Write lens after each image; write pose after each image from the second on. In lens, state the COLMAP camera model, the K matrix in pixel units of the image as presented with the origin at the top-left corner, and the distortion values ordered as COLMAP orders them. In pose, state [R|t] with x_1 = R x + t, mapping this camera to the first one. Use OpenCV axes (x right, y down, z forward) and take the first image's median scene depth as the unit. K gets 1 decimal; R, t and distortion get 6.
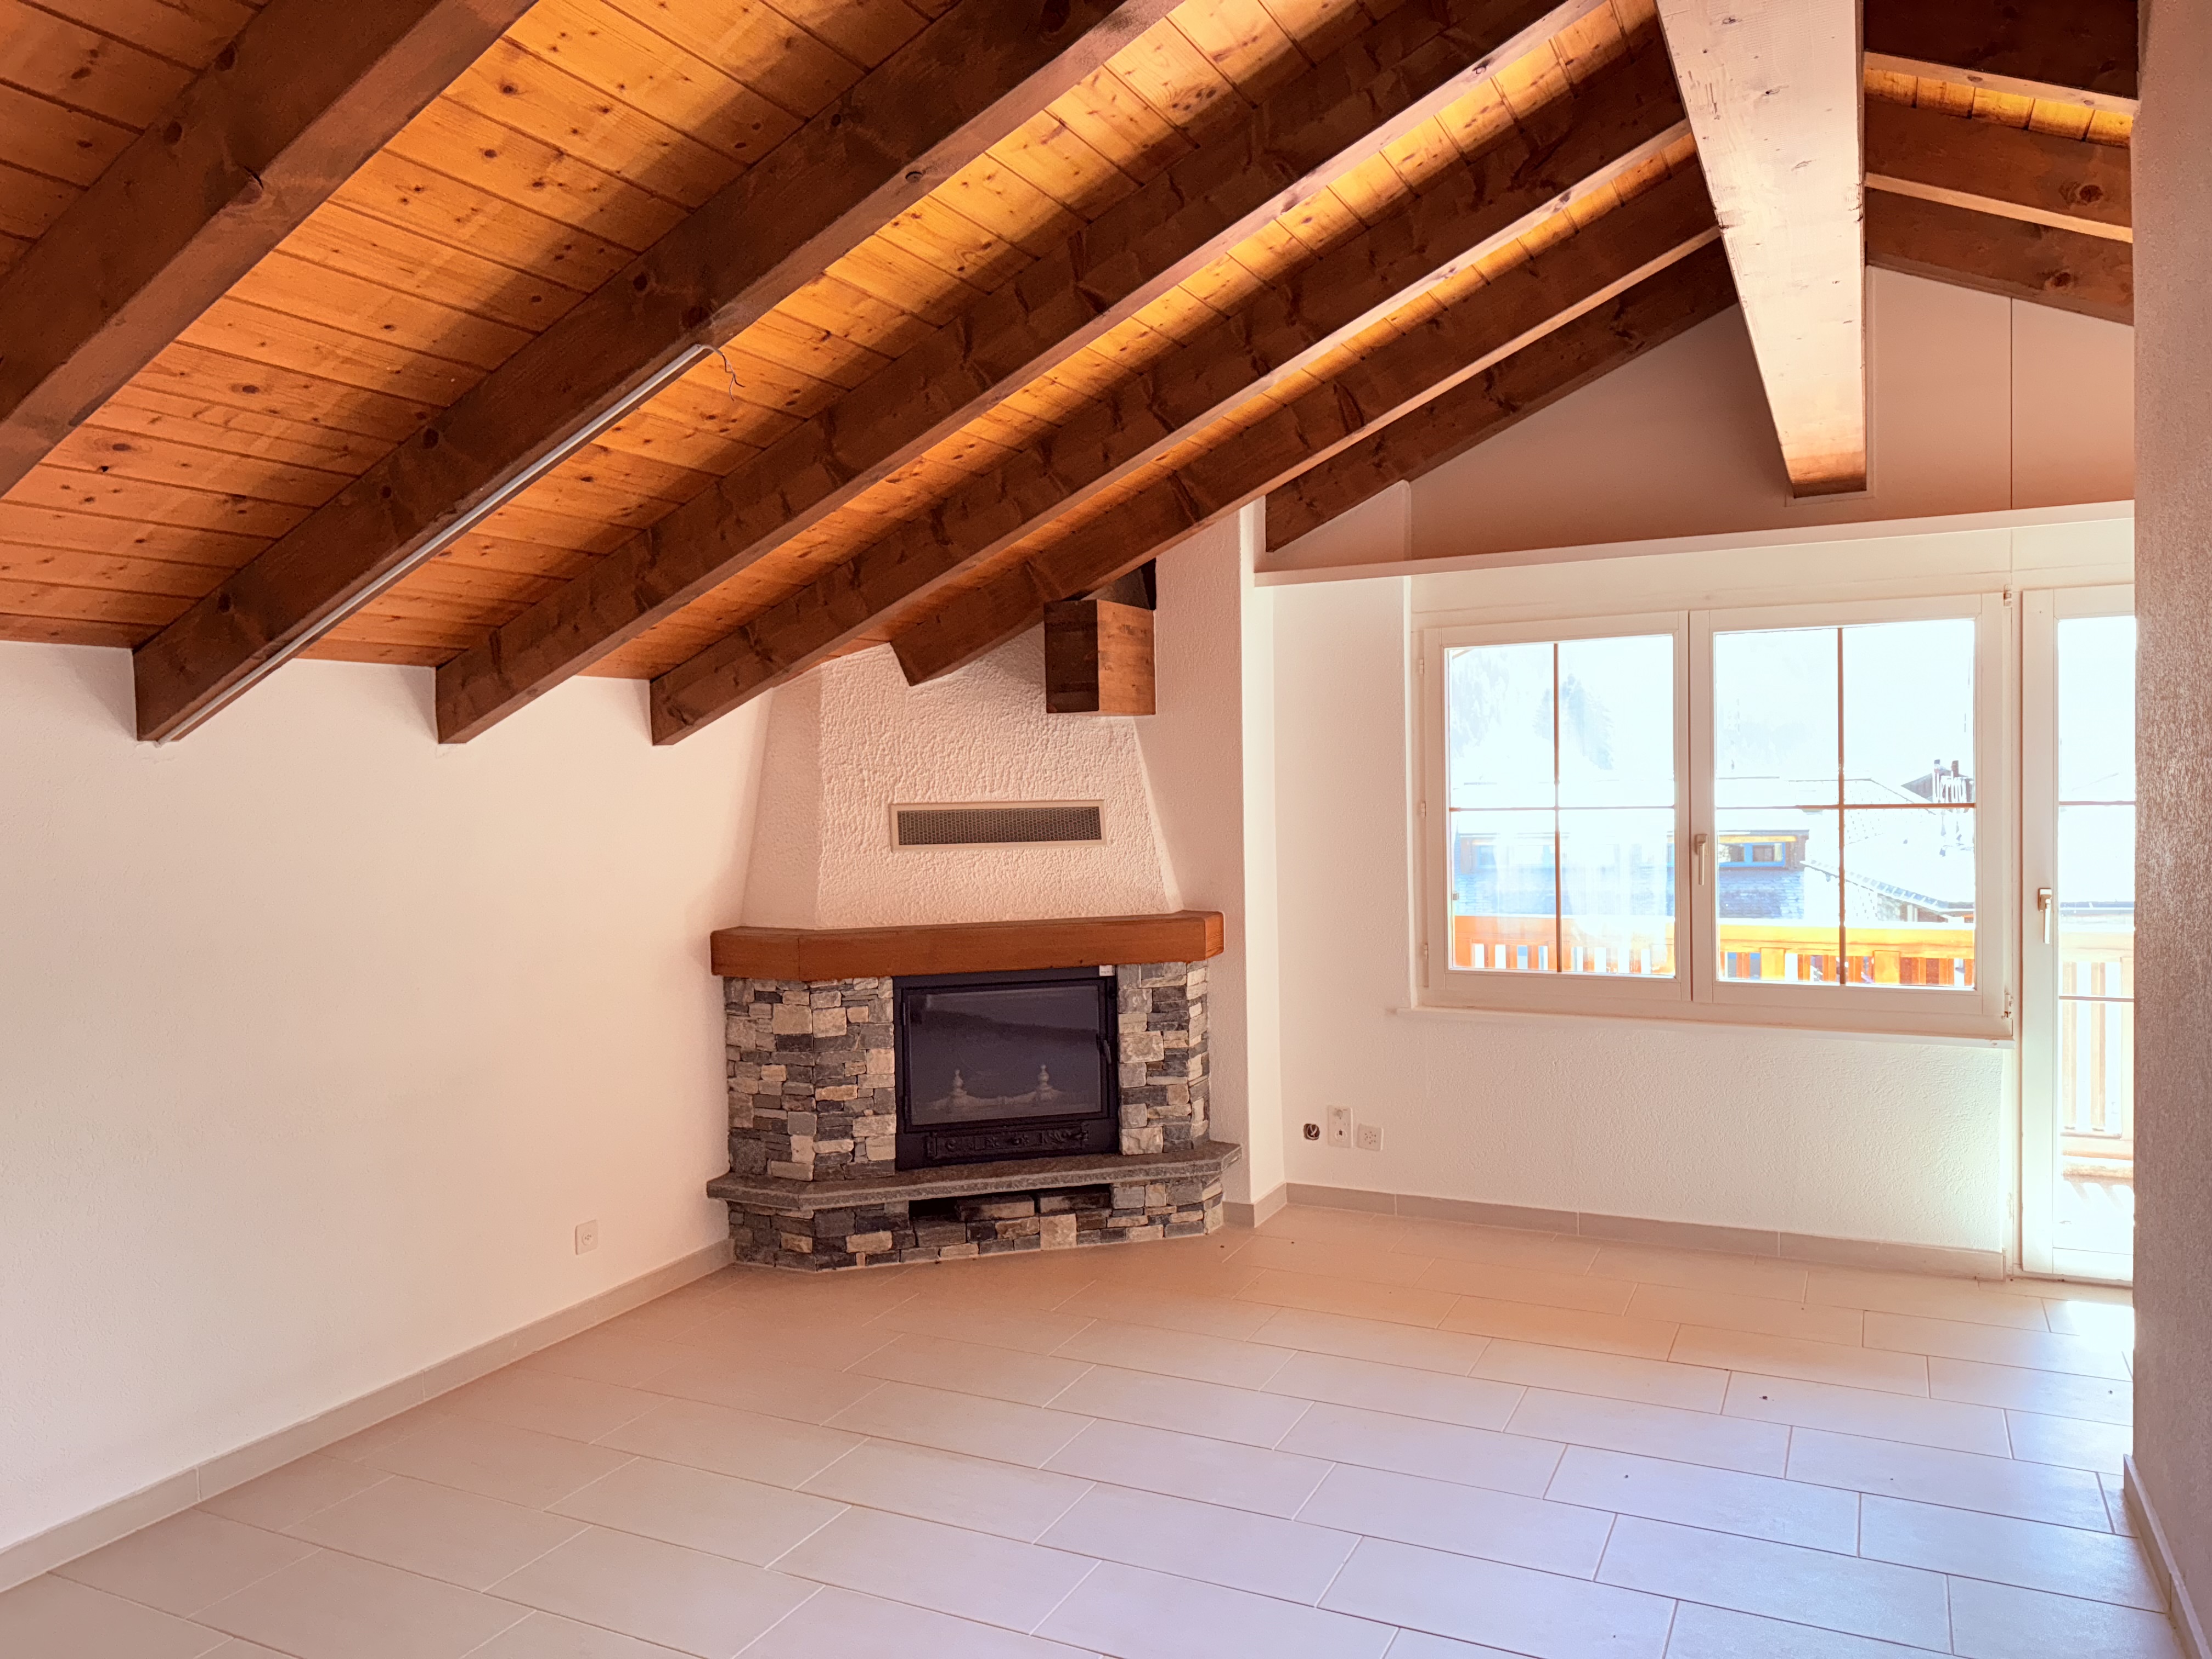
lens RADIAL K [[1543.0, 0, 1106.0], [0, 1543.0, 829.5], [0, 0, 1]] dist [0.108636, -0.000141]
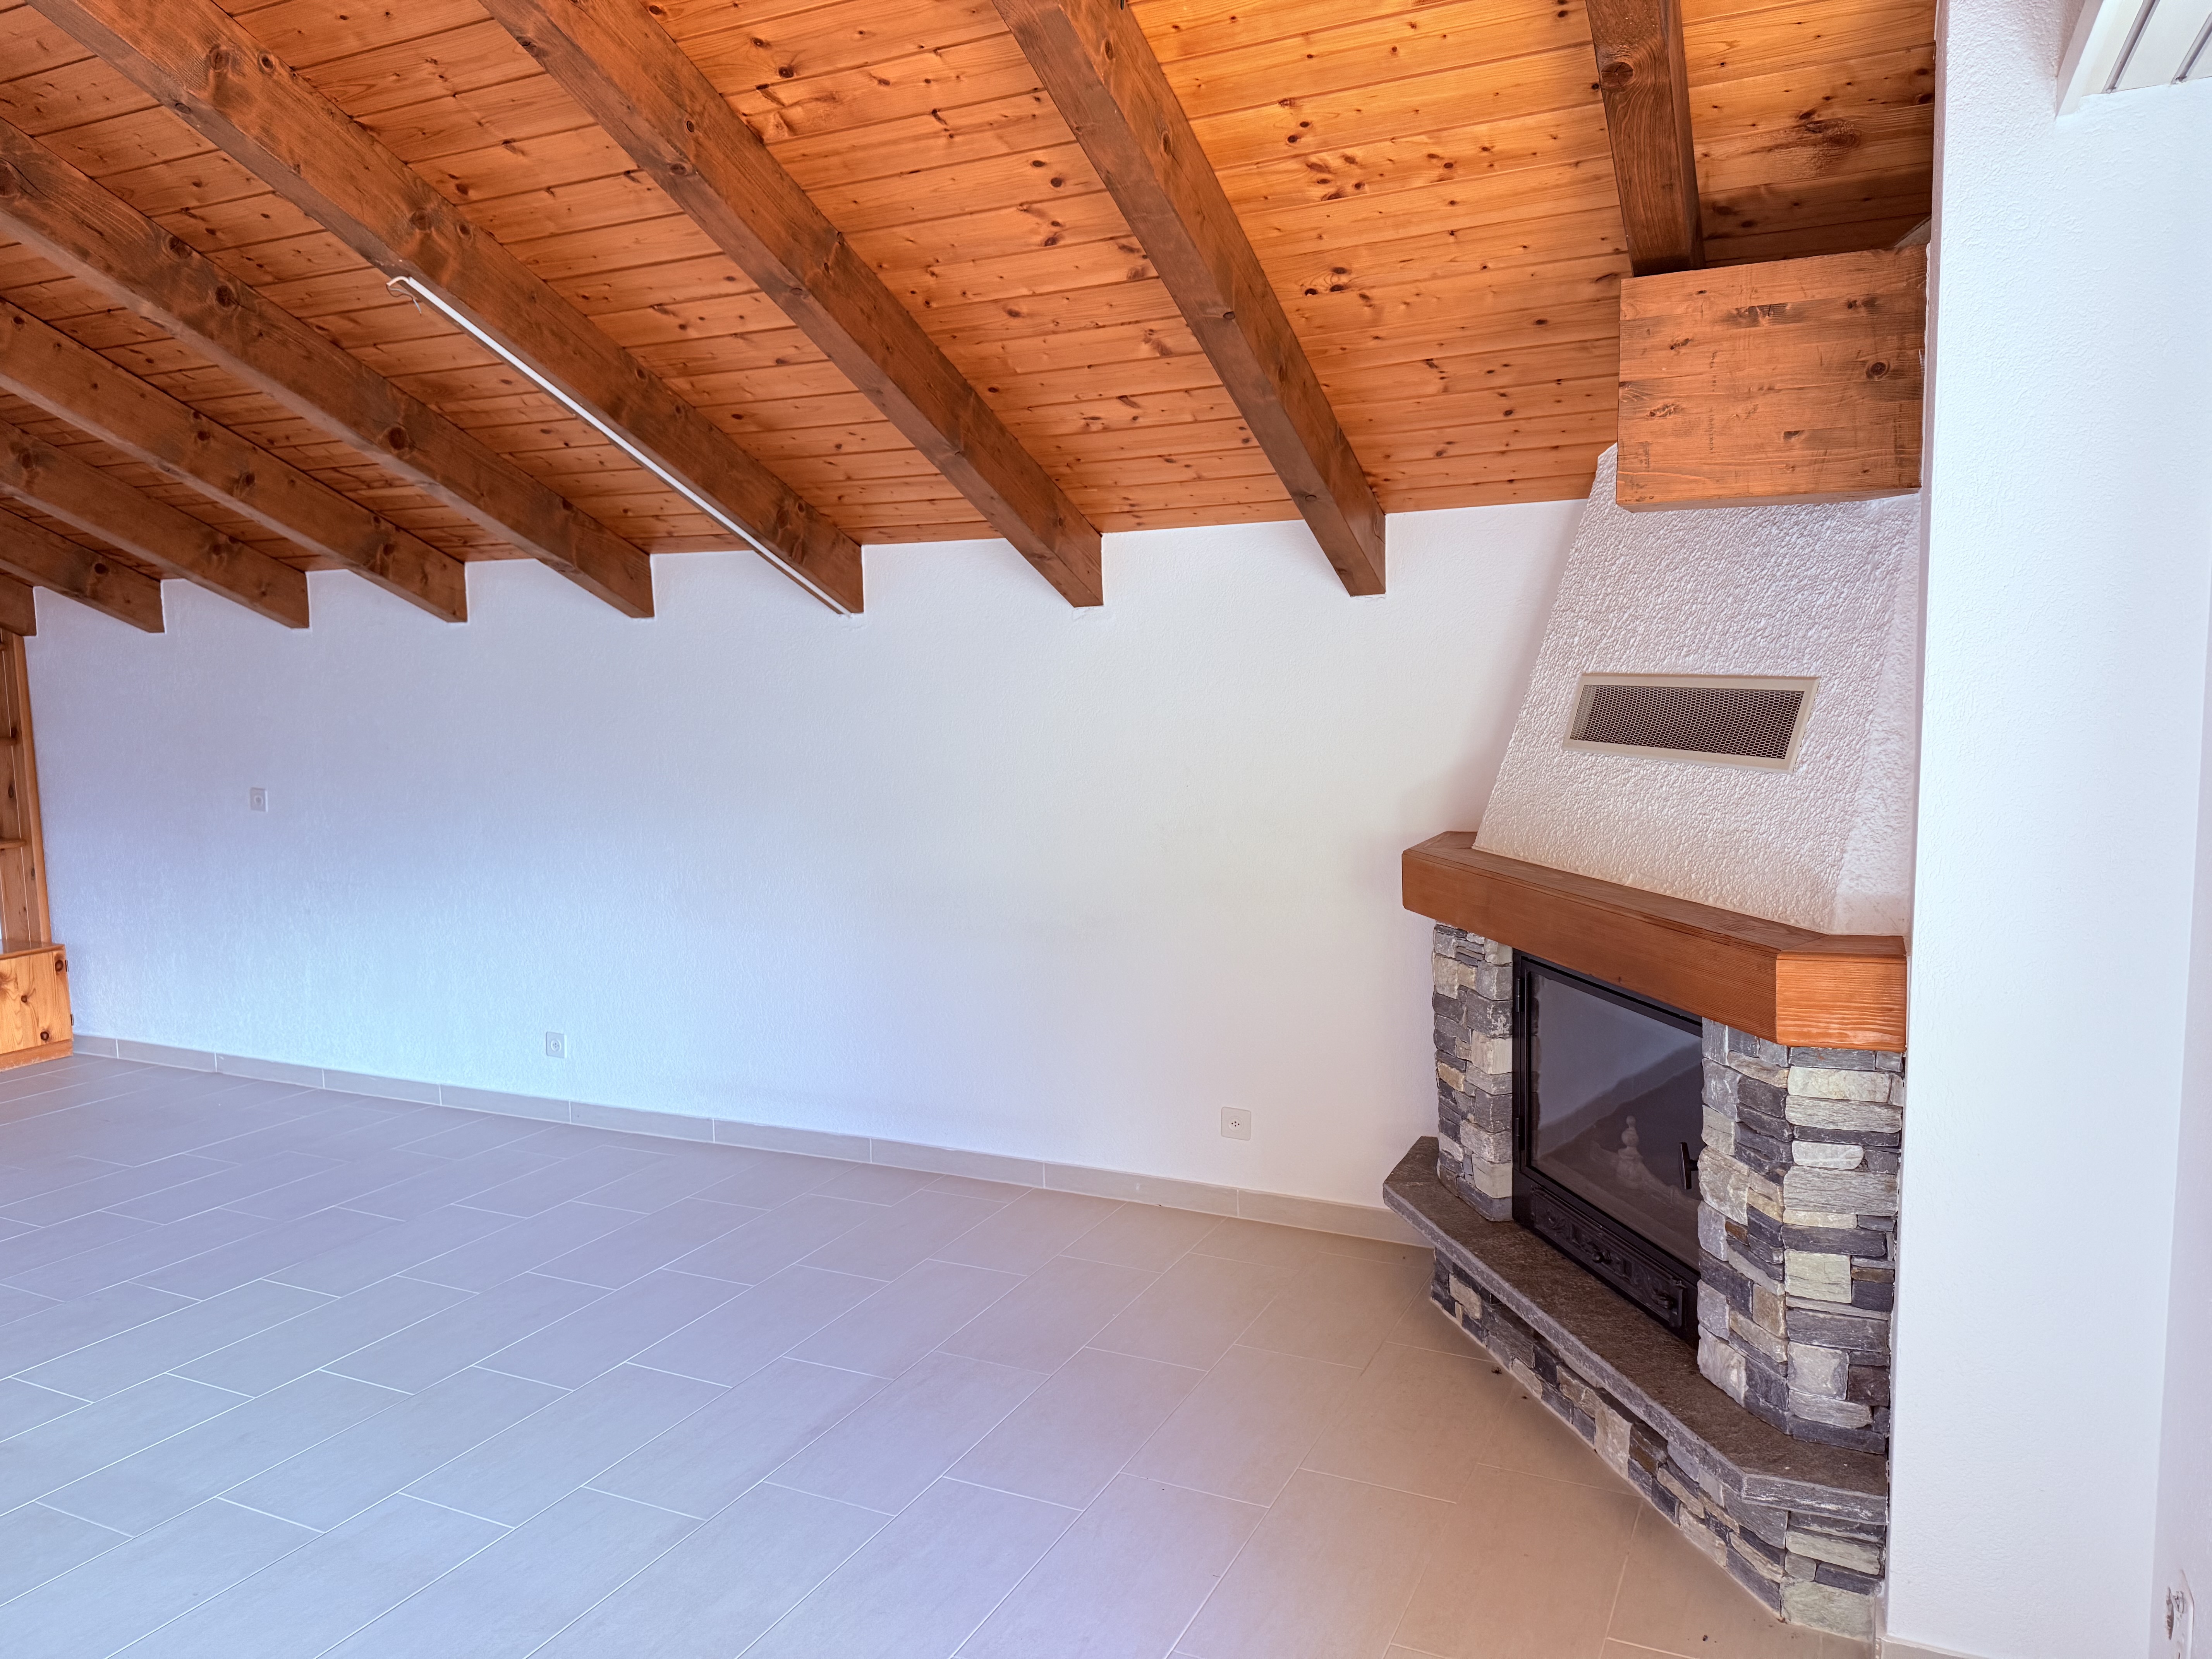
lens RADIAL K [[1542.8, 0, 1106.0], [0, 1542.8, 829.5], [0, 0, 1]] dist [0.004219, -0.003899]
pose [[0.012434, 0.132393, -0.991119, 0.507369], [-0.012342, 0.991141, 0.132241, -0.035075], [0.999847, 0.010589, 0.013958, 0.815568]]
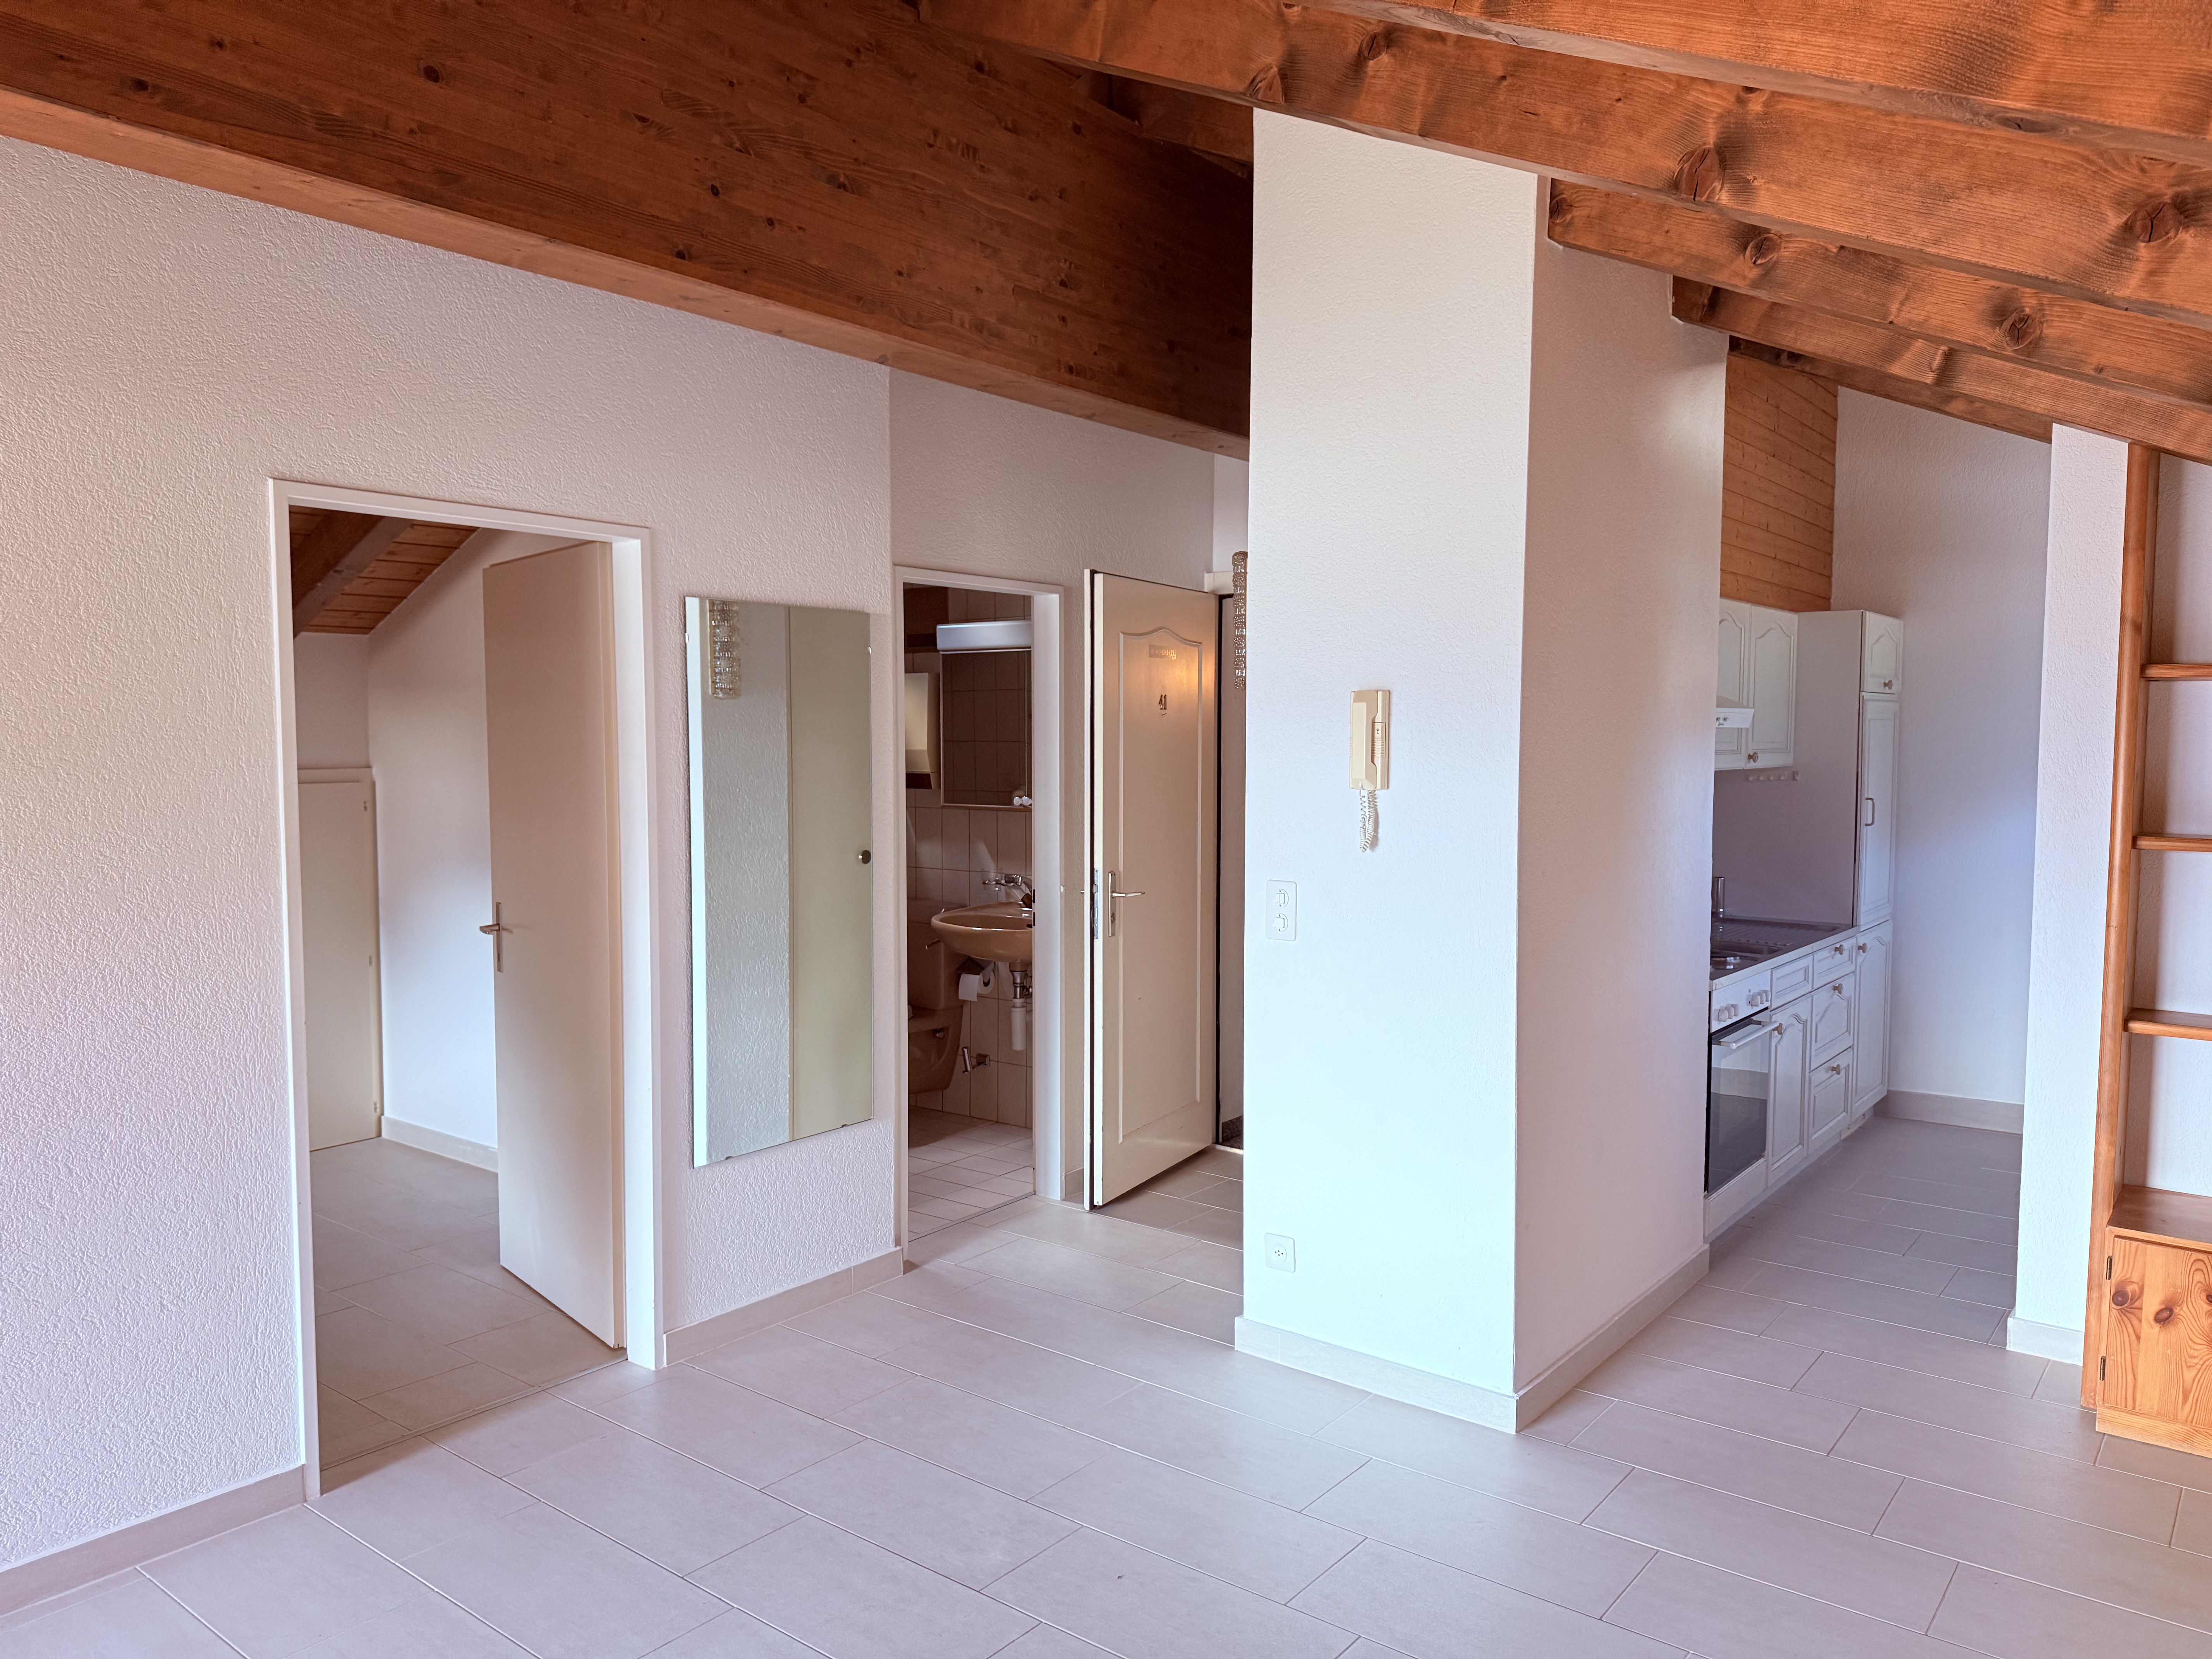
lens RADIAL K [[1555.9, 0, 1106.0], [0, 1555.9, 829.5], [0, 0, 1]] dist [-0.000058, -0.027081]
pose [[-0.977295, 0.007157, 0.211762, -0.264072], [0.026320, 0.995789, 0.087811, -0.011861], [-0.210242, 0.091391, -0.973368, 0.632466]]
